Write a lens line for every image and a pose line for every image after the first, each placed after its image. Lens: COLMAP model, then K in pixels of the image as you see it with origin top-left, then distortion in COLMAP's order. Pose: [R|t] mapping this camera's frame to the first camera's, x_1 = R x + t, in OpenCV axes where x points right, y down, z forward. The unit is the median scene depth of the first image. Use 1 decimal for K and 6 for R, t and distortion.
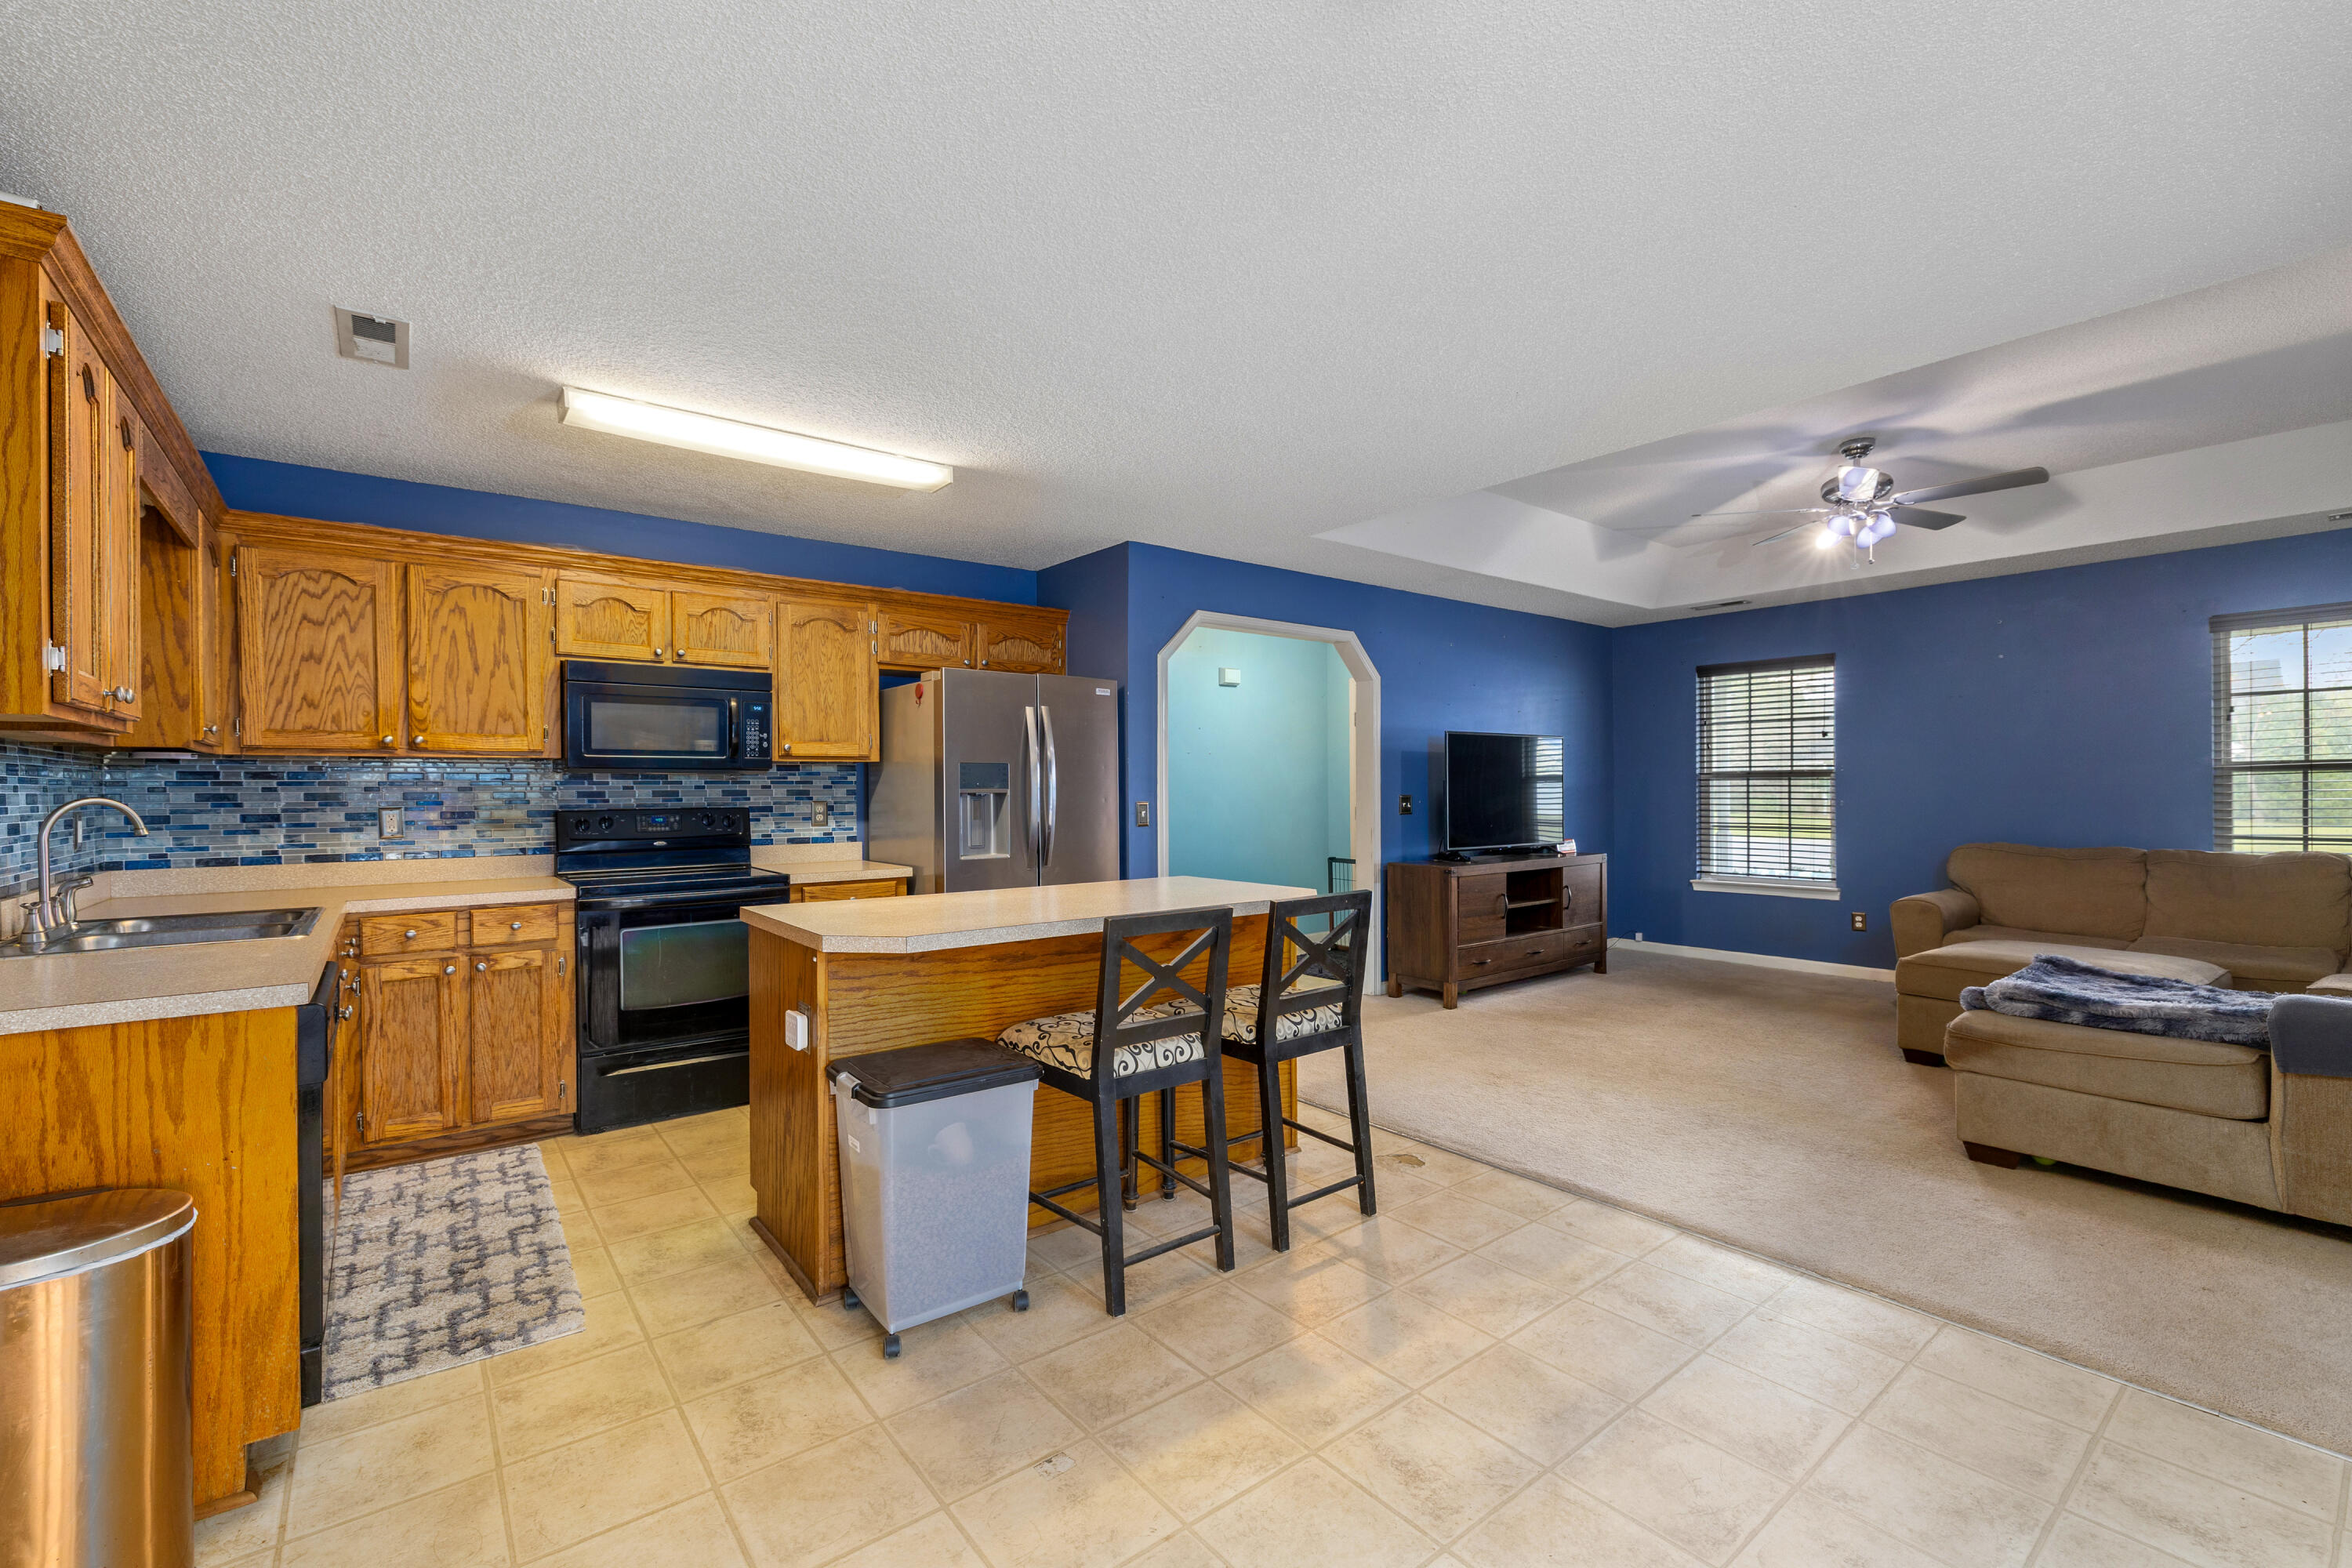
lens RADIAL K [[1007.1, 0, 1200.2], [0, 1007.1, 786.7], [0, 0, 1]] dist [0.000989, -0.000218]
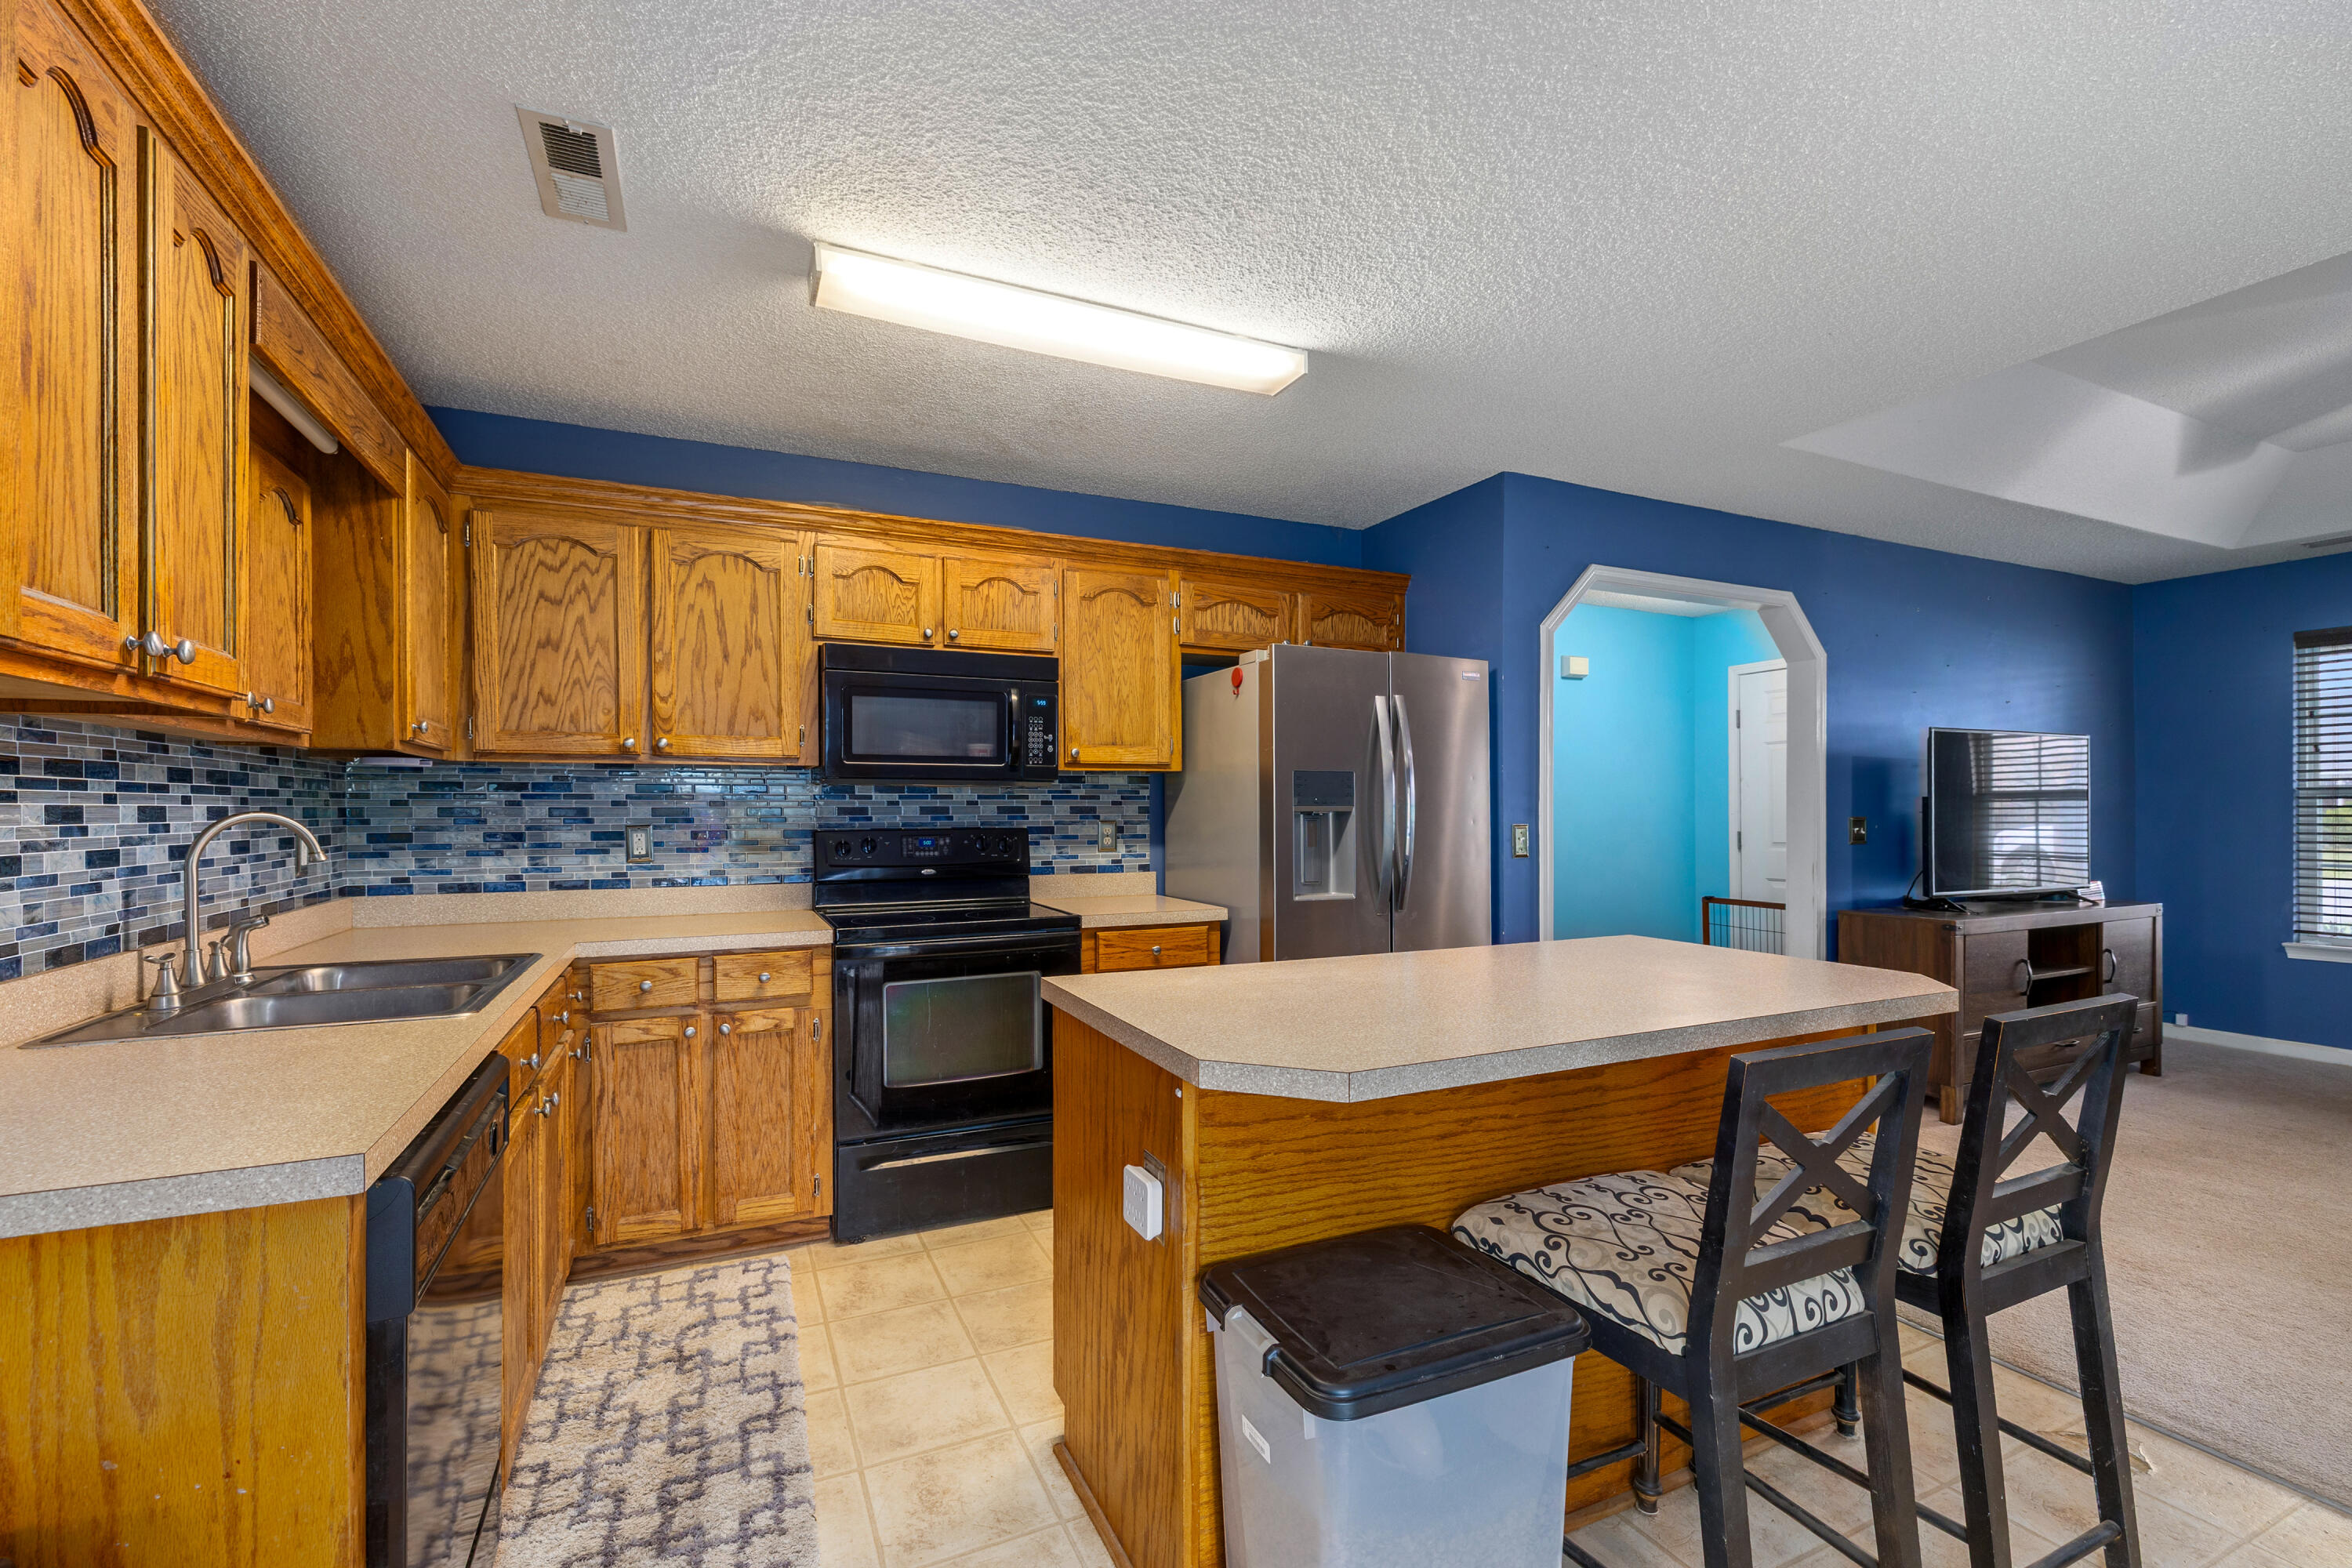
lens RADIAL K [[1007.1, 0, 1171.3], [0, 1007.1, 806.5], [0, 0, 1]] dist [0.000989, -0.000218]
pose [[0.969796, 0.004164, -0.243881, -0.182325], [-0.003865, 0.999991, 0.001705, 0.002089], [0.243886, -0.000711, 0.969804, 0.319828]]
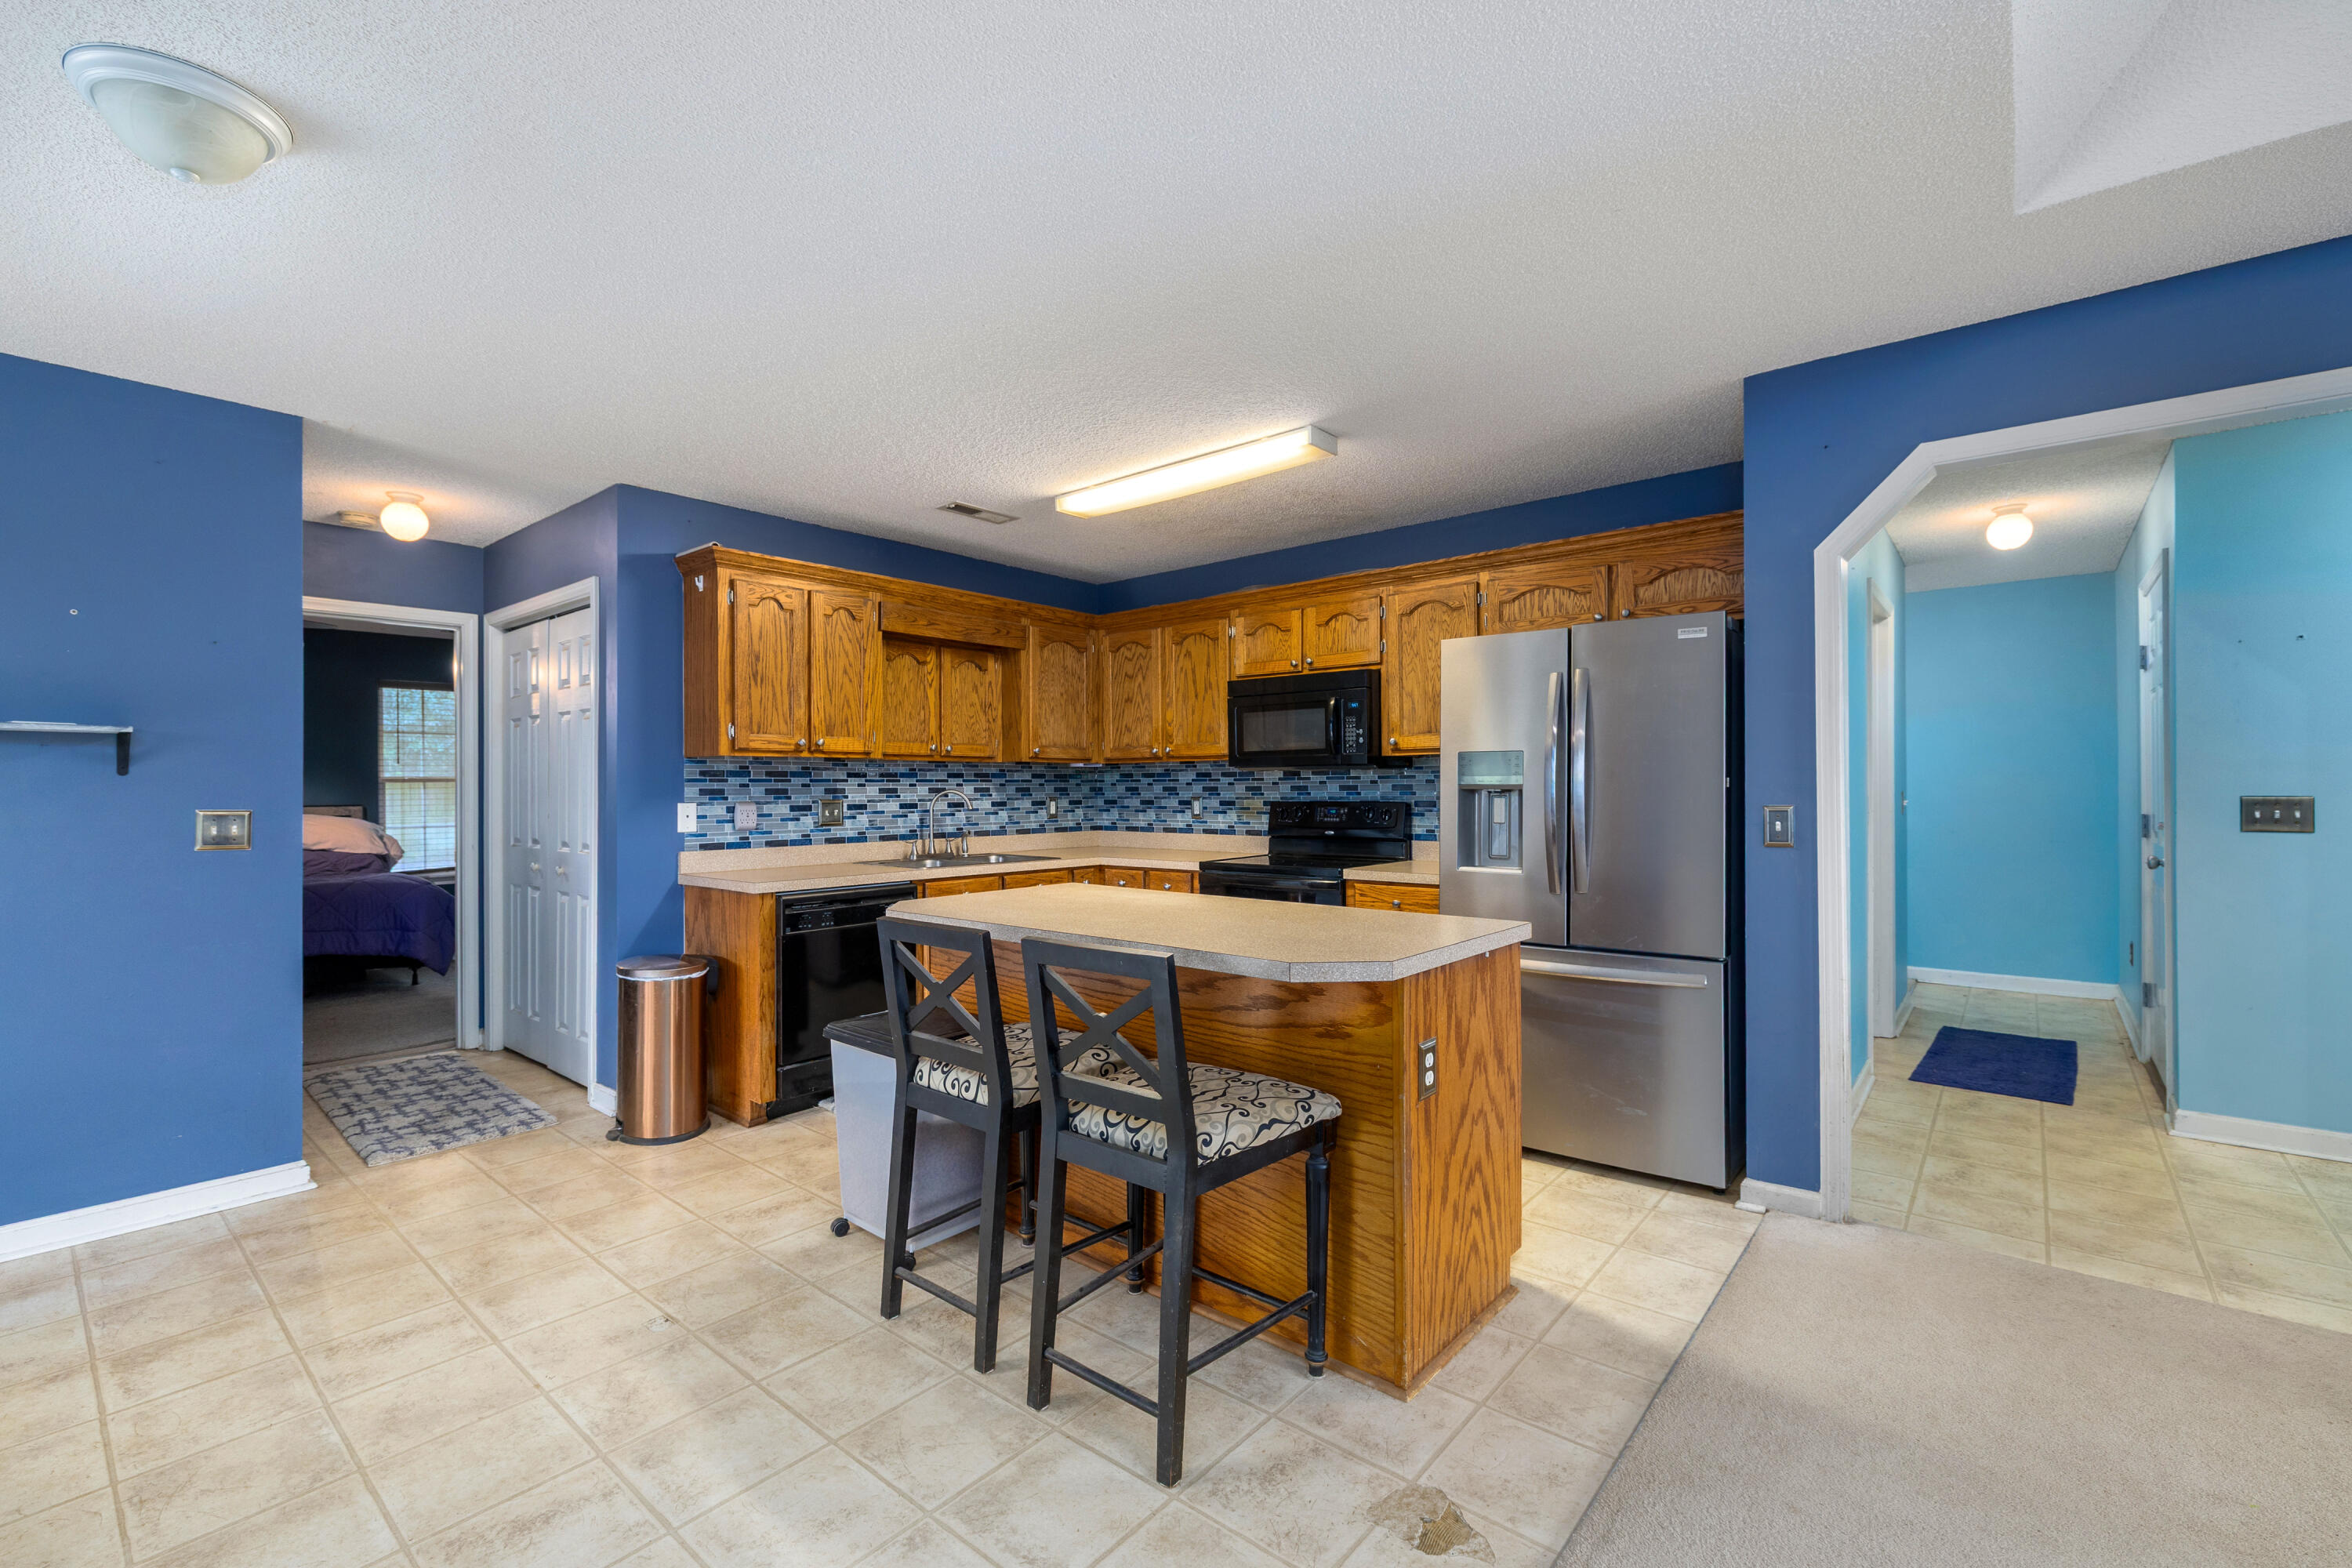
lens RADIAL K [[1007.1, 0, 1161.4], [0, 1007.1, 795.3], [0, 0, 1]] dist [0.000989, -0.000218]
pose [[0.182971, 0.012246, -0.983042, 0.657173], [0.005626, 0.999893, 0.013503, -0.001301], [0.983102, -0.008001, 0.182882, 0.760233]]
